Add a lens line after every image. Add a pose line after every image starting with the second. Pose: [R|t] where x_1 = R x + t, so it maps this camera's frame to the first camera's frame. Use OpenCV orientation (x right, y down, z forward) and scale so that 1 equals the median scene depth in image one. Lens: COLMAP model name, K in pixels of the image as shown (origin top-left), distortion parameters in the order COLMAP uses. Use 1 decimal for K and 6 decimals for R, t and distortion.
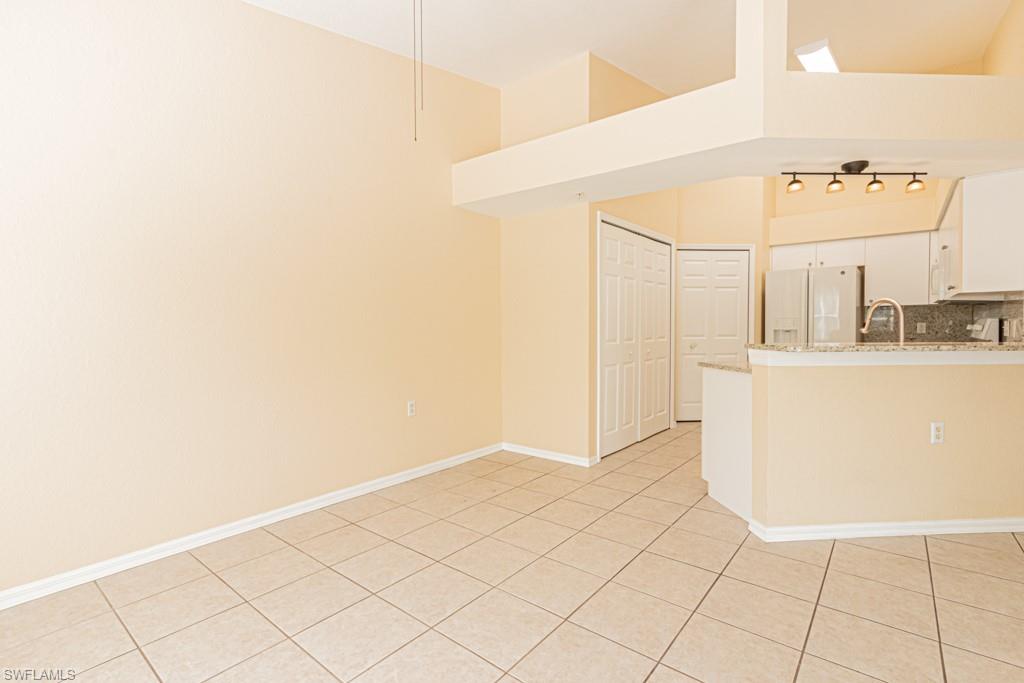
lens RADIAL K [[476.0, 0, 505.7], [0, 476.0, 336.2], [0, 0, 1]] dist [0.001374, -0.000567]
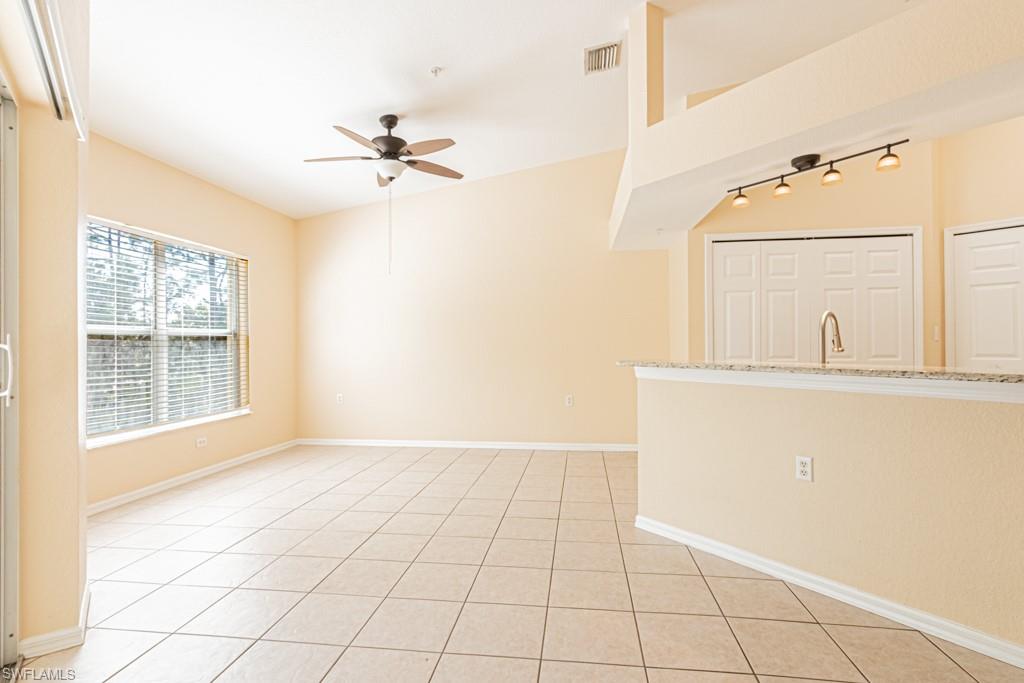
lens RADIAL K [[504.0, 0, 512.0], [0, 504.0, 341.5], [0, 0, 1]] dist [0.002867, 0.000015]
pose [[0.526771, -0.005334, -0.849991, 1.253435], [-0.010823, 0.999857, -0.012982, -0.007912], [0.849939, 0.016038, 0.526638, 0.060548]]
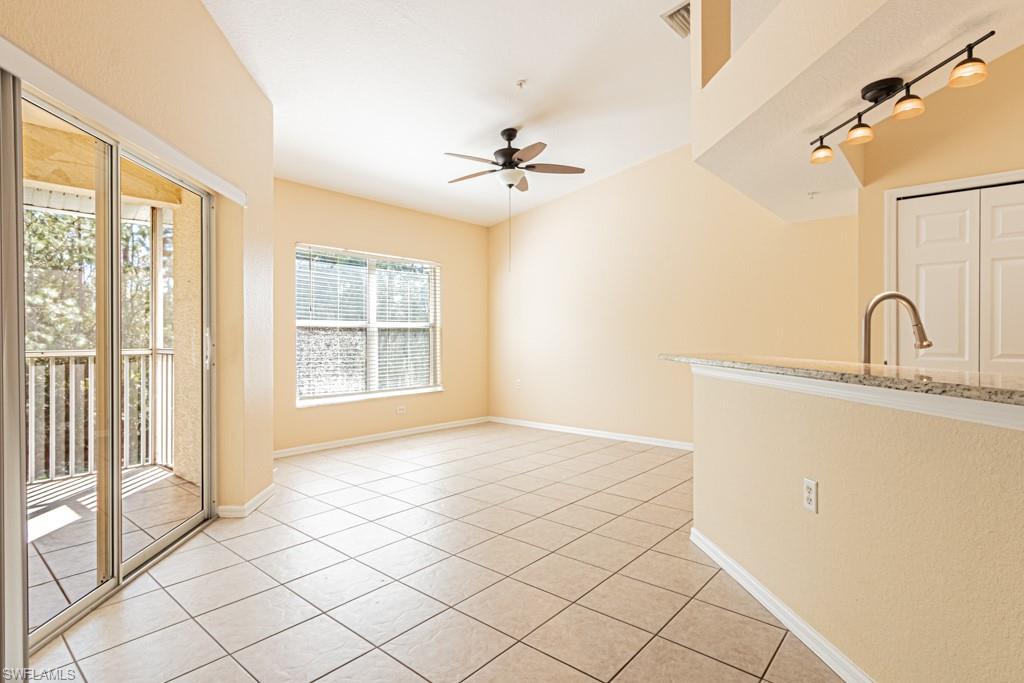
lens RADIAL K [[513.7, 0, 491.1], [0, 513.7, 337.4], [0, 0, 1]] dist [-0.001462, -0.001443]
pose [[-0.041473, 0.004900, -0.999128, 1.472693], [-0.017208, 0.999836, 0.005618, -0.015019], [0.998991, 0.017426, -0.041381, 0.513063]]
